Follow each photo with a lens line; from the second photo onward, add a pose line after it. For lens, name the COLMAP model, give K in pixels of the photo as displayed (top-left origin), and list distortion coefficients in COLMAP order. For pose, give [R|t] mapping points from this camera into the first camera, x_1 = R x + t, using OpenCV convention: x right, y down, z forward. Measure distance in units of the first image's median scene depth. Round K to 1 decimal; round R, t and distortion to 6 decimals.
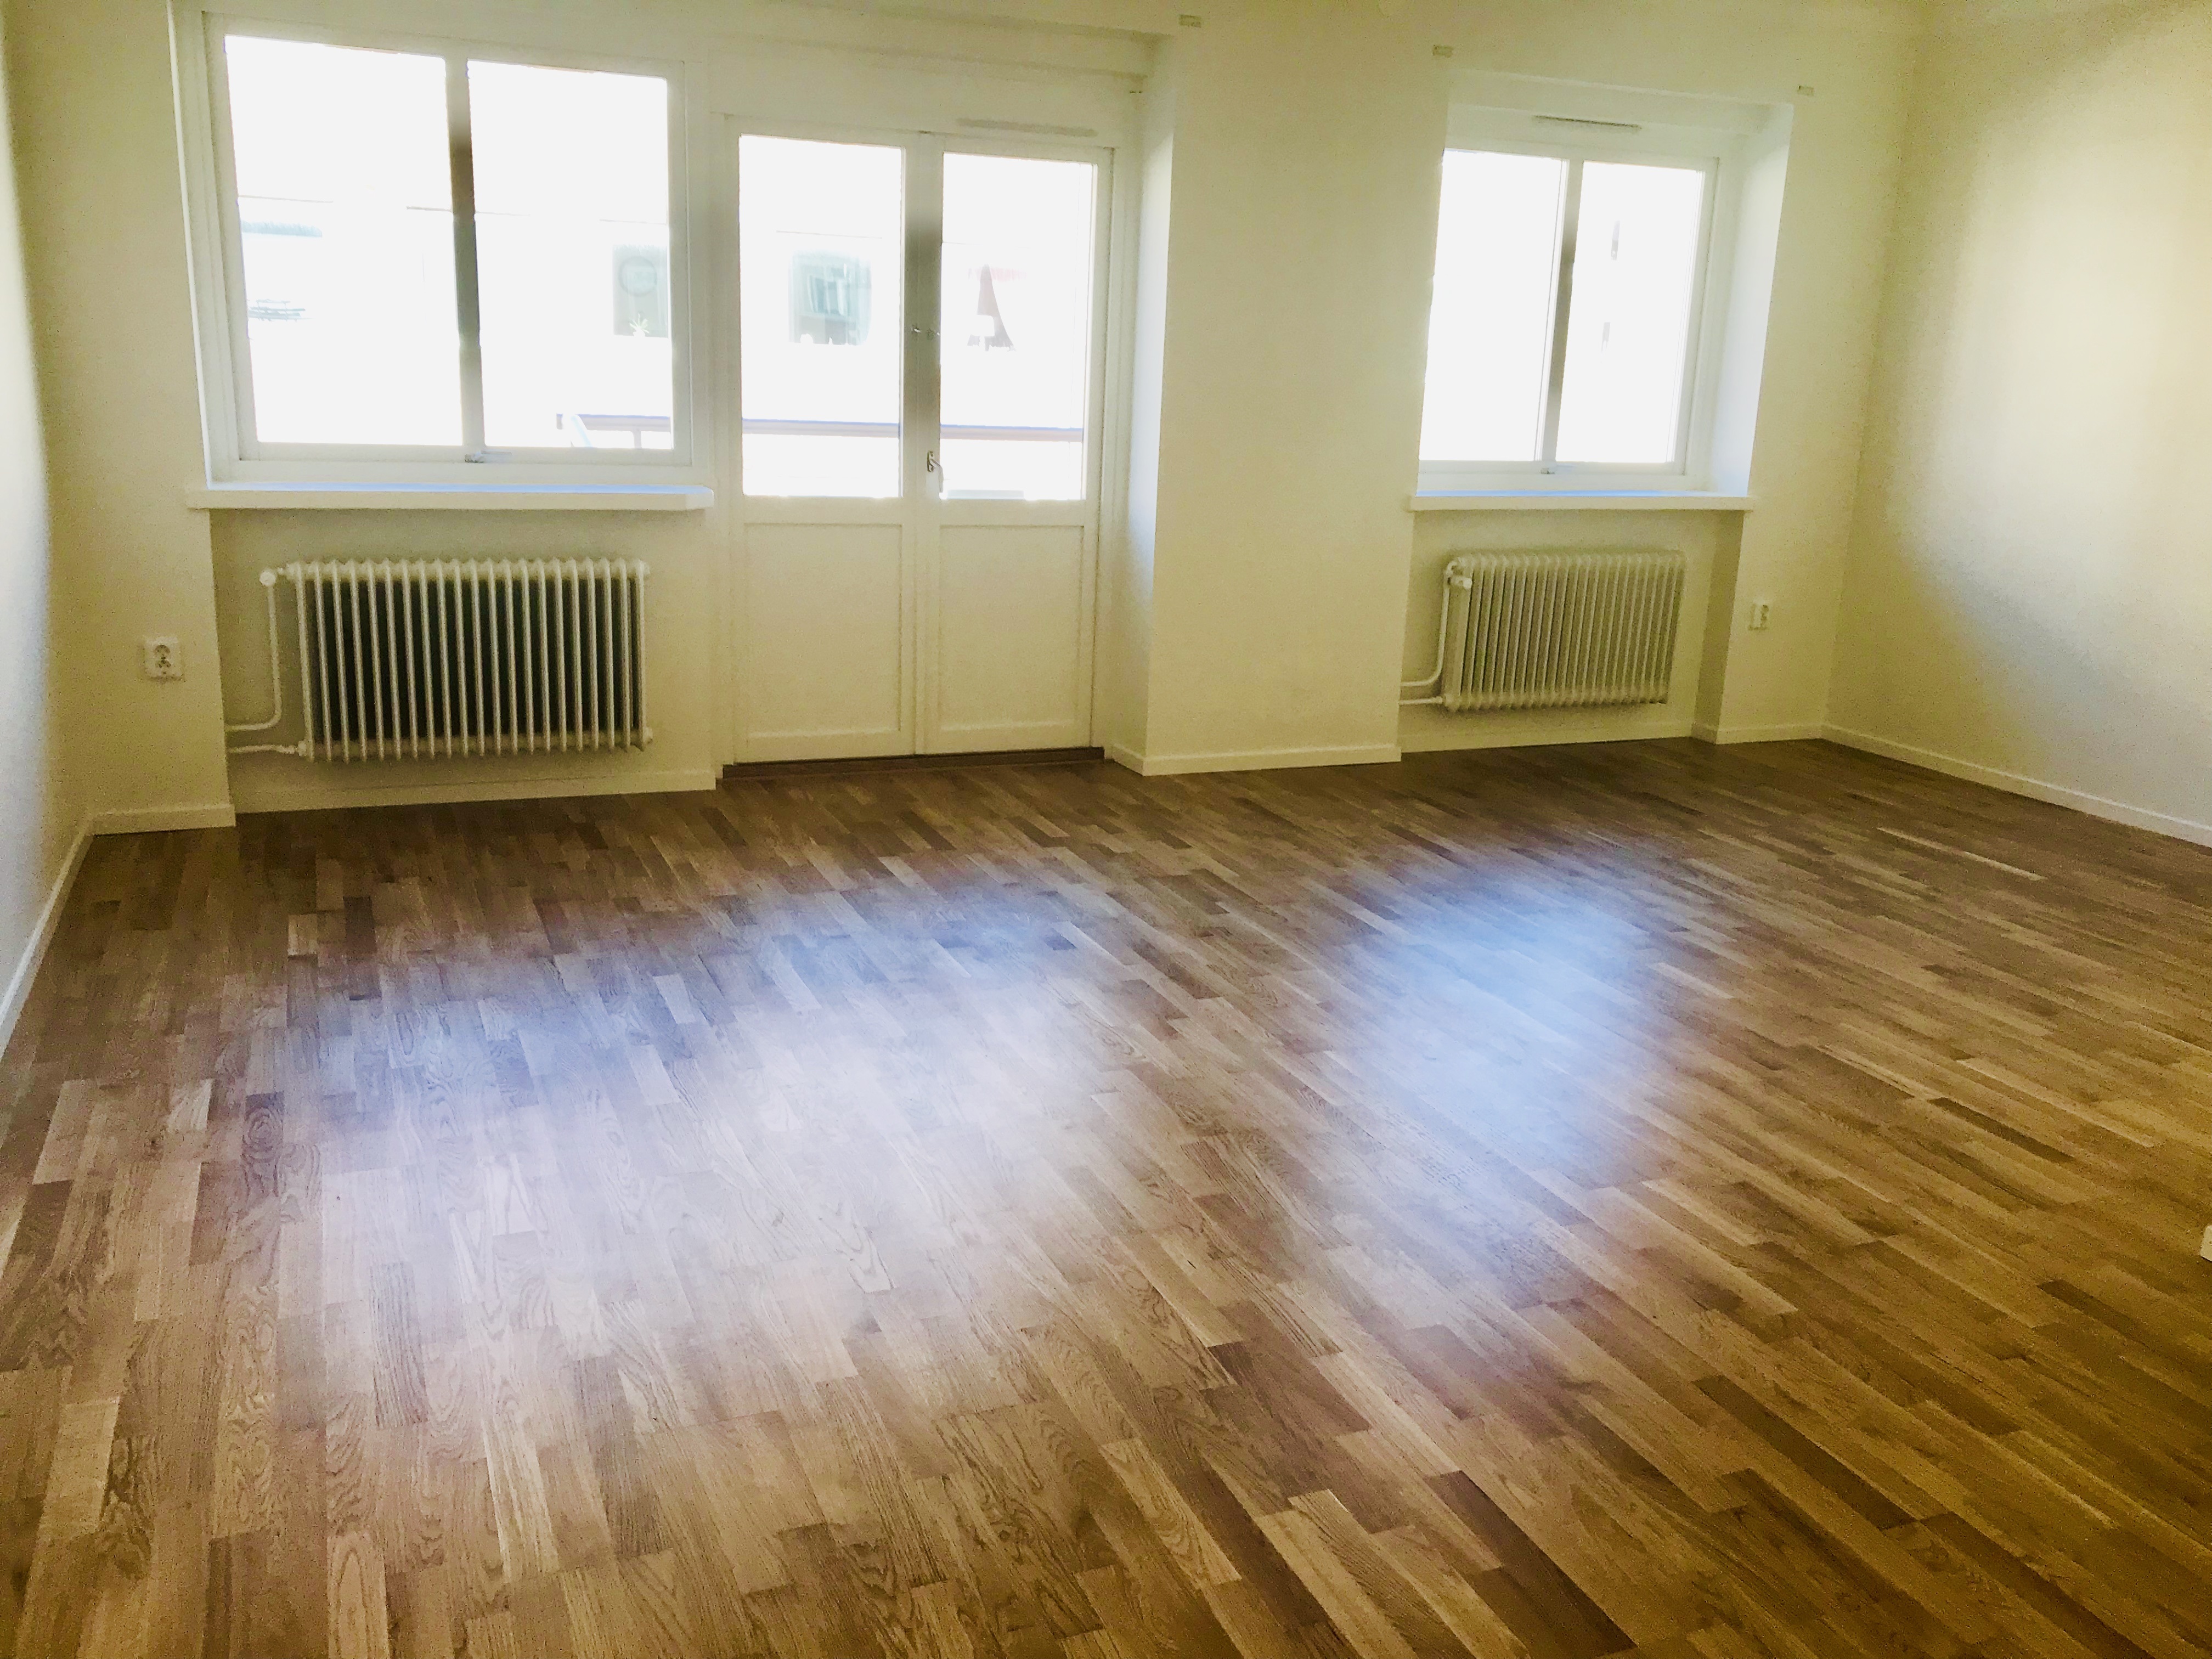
lens RADIAL K [[1799.9, 0, 1106.0], [0, 1799.9, 829.5], [0, 0, 1]] dist [0.002753, -0.112198]
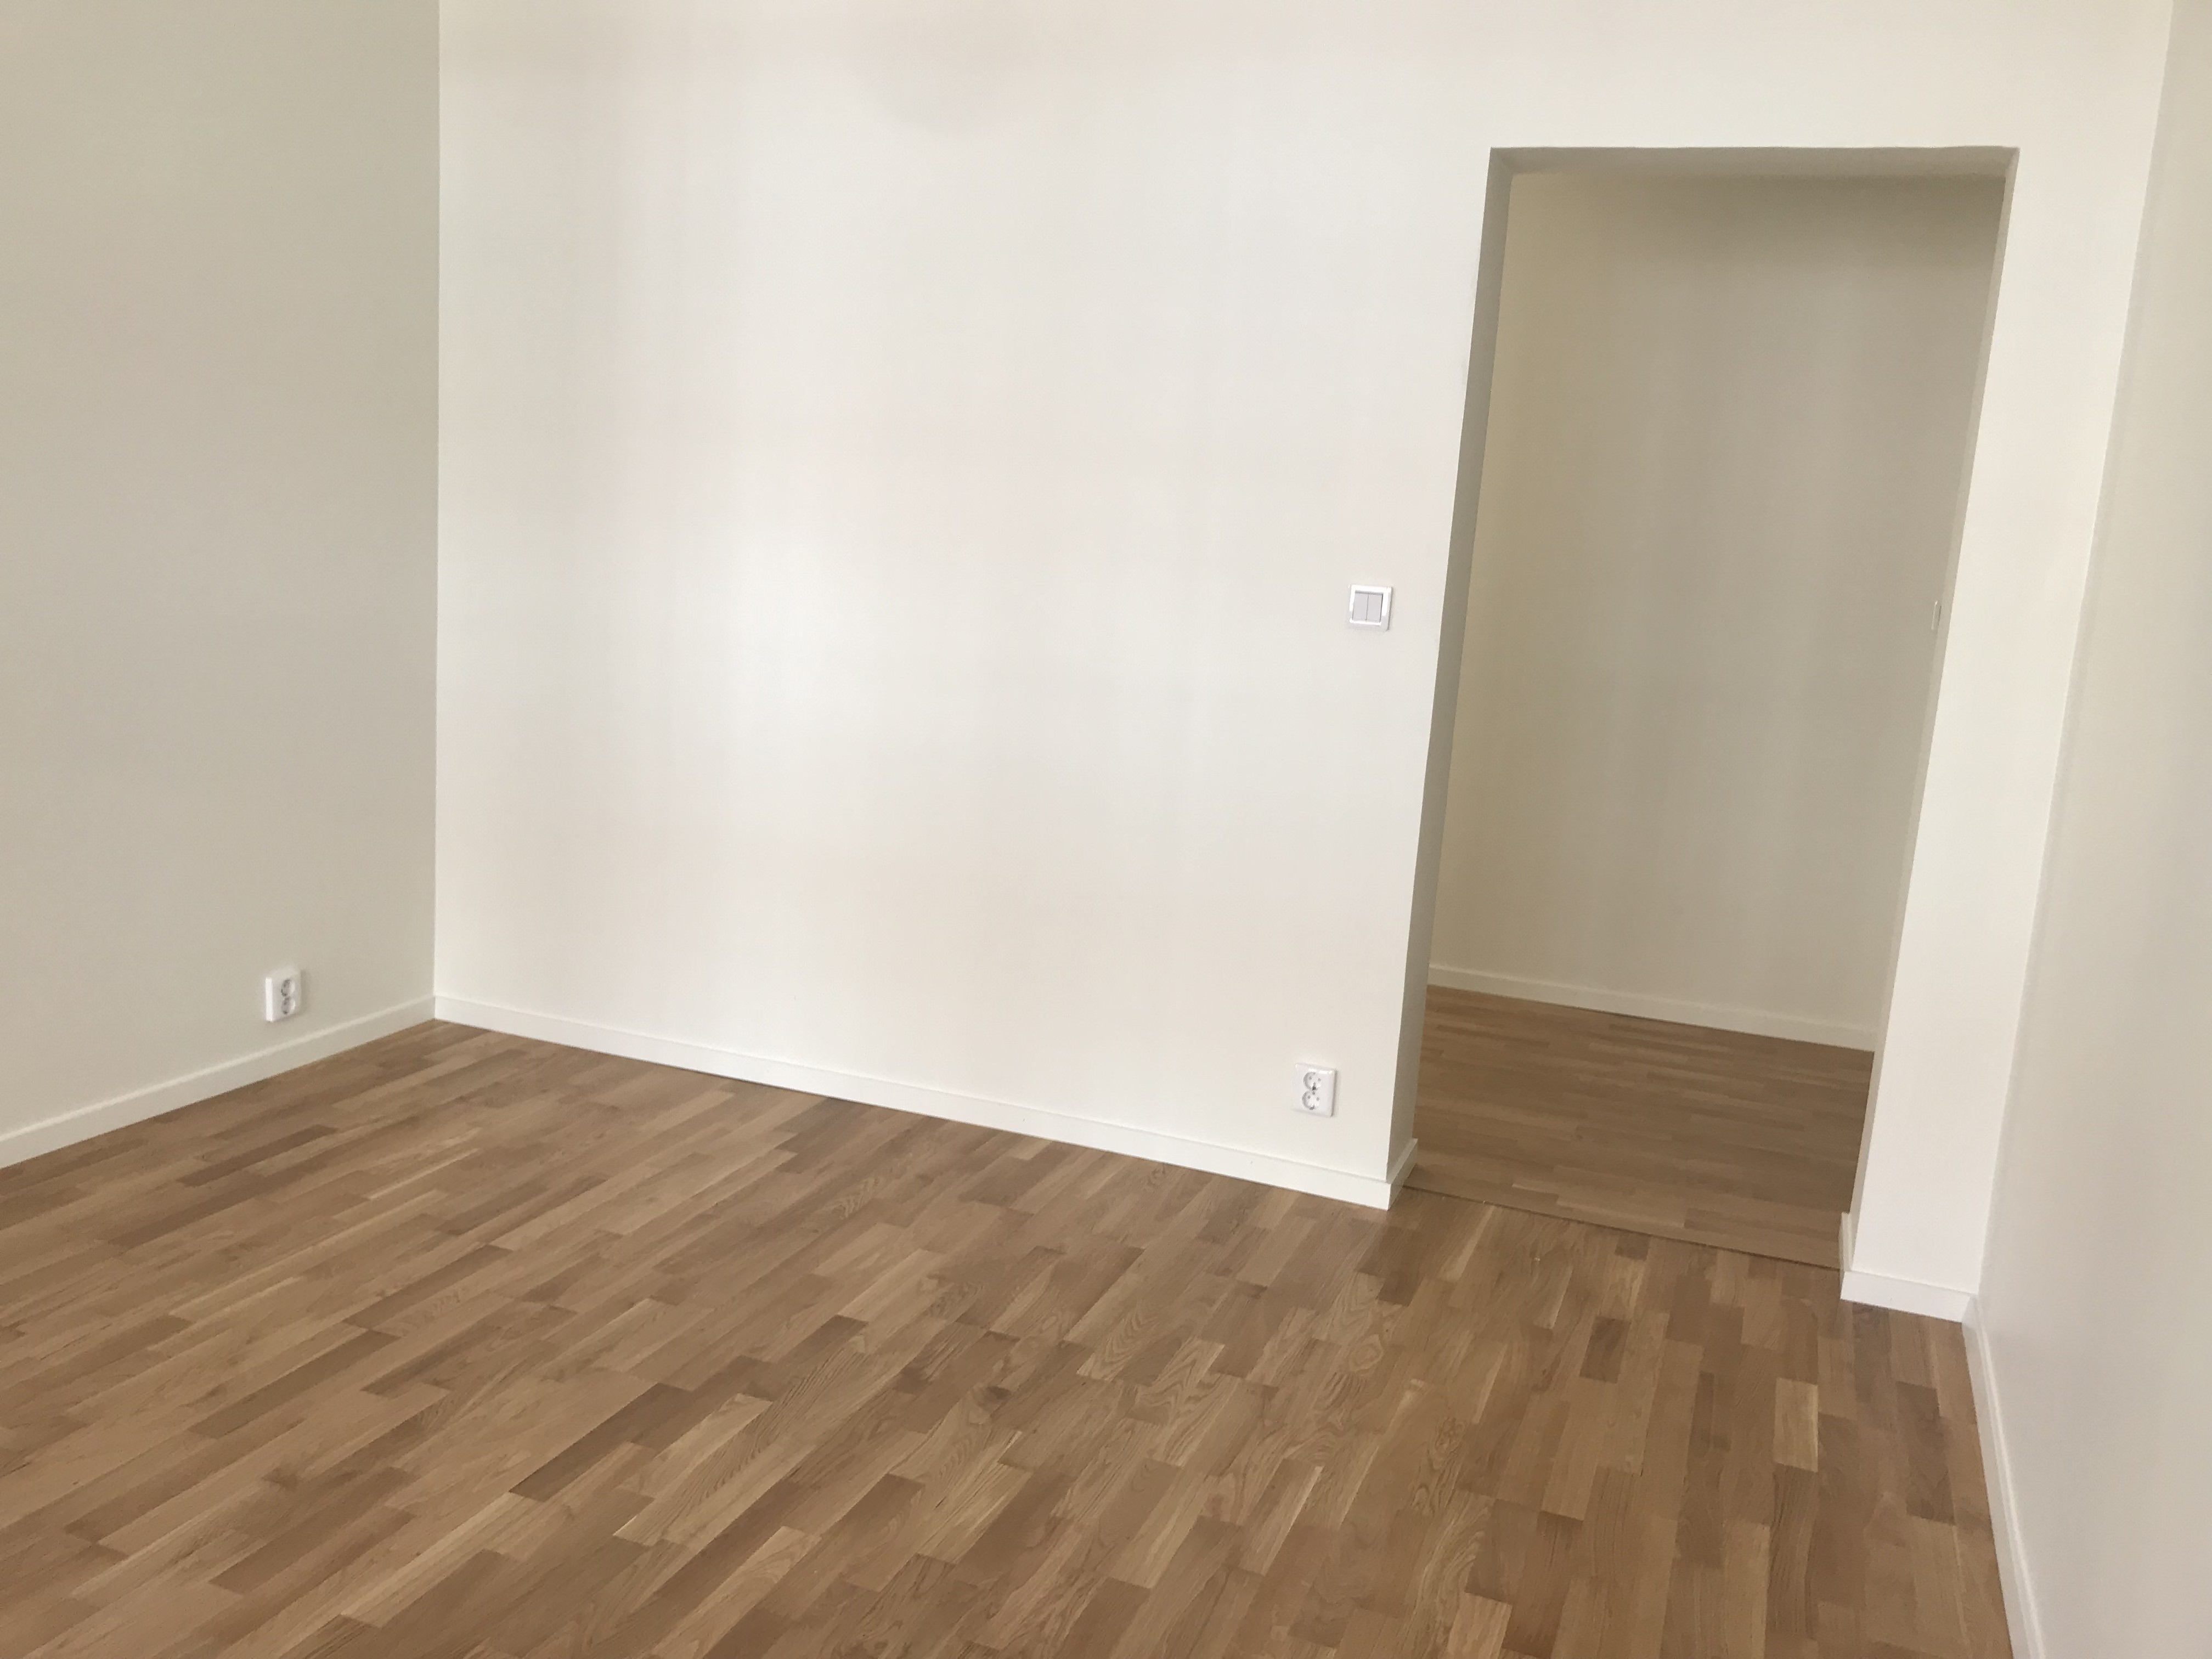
lens RADIAL K [[1799.9, 0, 1106.0], [0, 1799.9, 829.5], [0, 0, 1]] dist [0.002753, -0.112198]
pose [[-0.709460, -0.219420, 0.669717, -0.694123], [0.088010, 0.915272, 0.393104, -0.391677], [-0.699229, 0.337834, -0.630038, 1.350292]]
